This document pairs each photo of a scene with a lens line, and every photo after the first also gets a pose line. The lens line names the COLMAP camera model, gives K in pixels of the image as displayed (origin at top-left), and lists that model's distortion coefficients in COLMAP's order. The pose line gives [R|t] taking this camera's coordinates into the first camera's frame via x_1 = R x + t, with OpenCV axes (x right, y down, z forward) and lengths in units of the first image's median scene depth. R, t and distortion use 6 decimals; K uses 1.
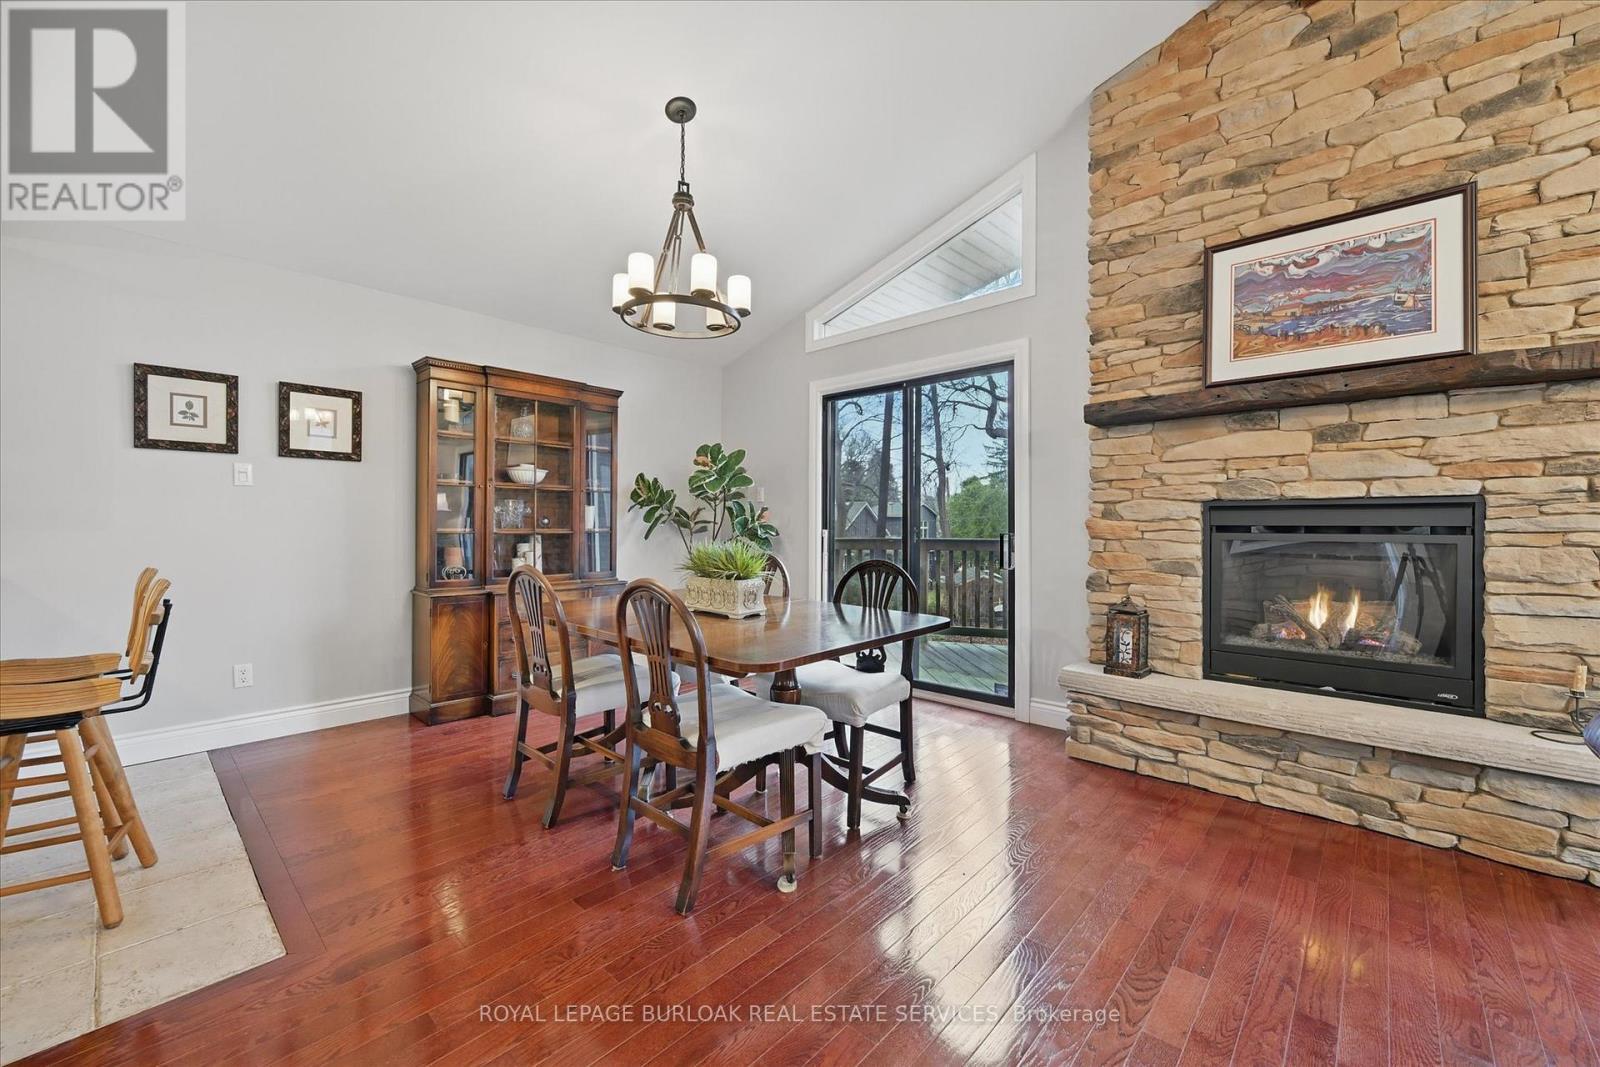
lens RADIAL K [[643.2, 0, 806.3], [0, 643.2, 523.0], [0, 0, 1]] dist [-0.001527, 0.000378]
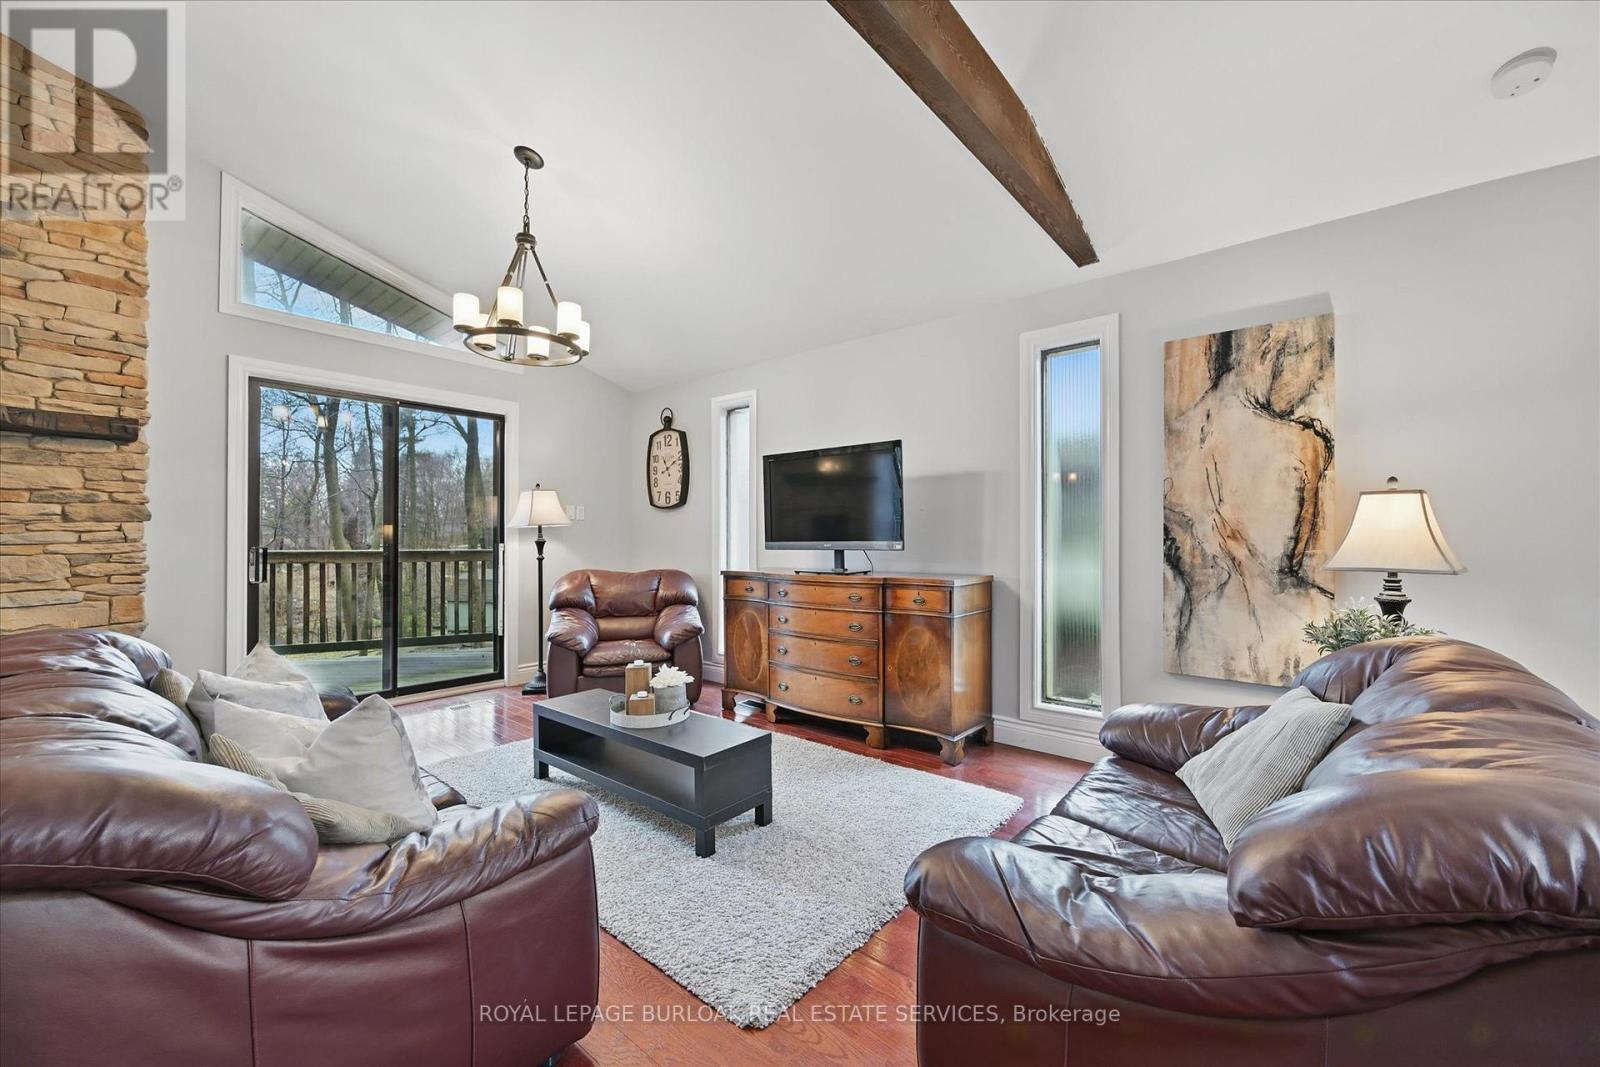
lens RADIAL K [[643.2, 0, 805.4], [0, 643.2, 532.6], [0, 0, 1]] dist [-0.001527, 0.000378]
pose [[-0.033006, 0.001895, 0.999453, -0.195553], [0.000172, 0.999998, -0.001891, -0.005623], [-0.999455, 0.000110, -0.033006, -0.455124]]
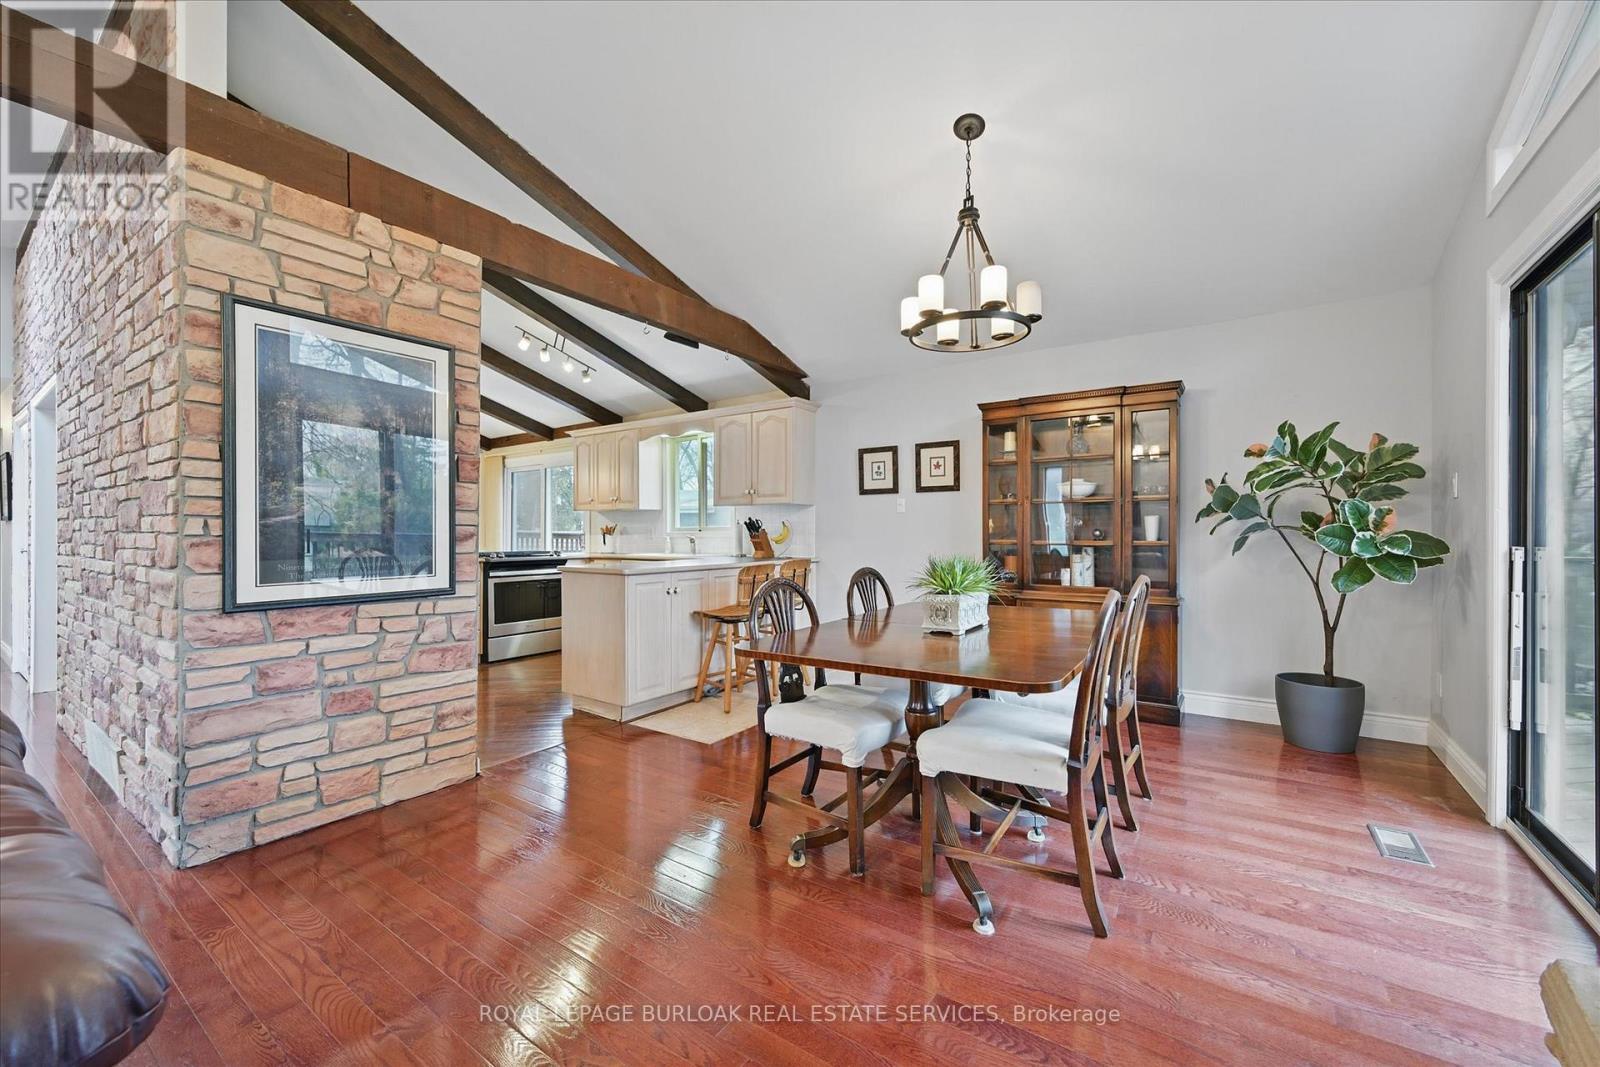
lens RADIAL K [[643.2, 0, 793.5], [0, 643.2, 534.9], [0, 0, 1]] dist [-0.001527, 0.000378]
pose [[0.119790, -0.002707, -0.992796, 0.756805], [-0.000502, 0.999996, -0.002787, 0.002908], [0.992799, 0.000832, 0.119788, 0.590026]]
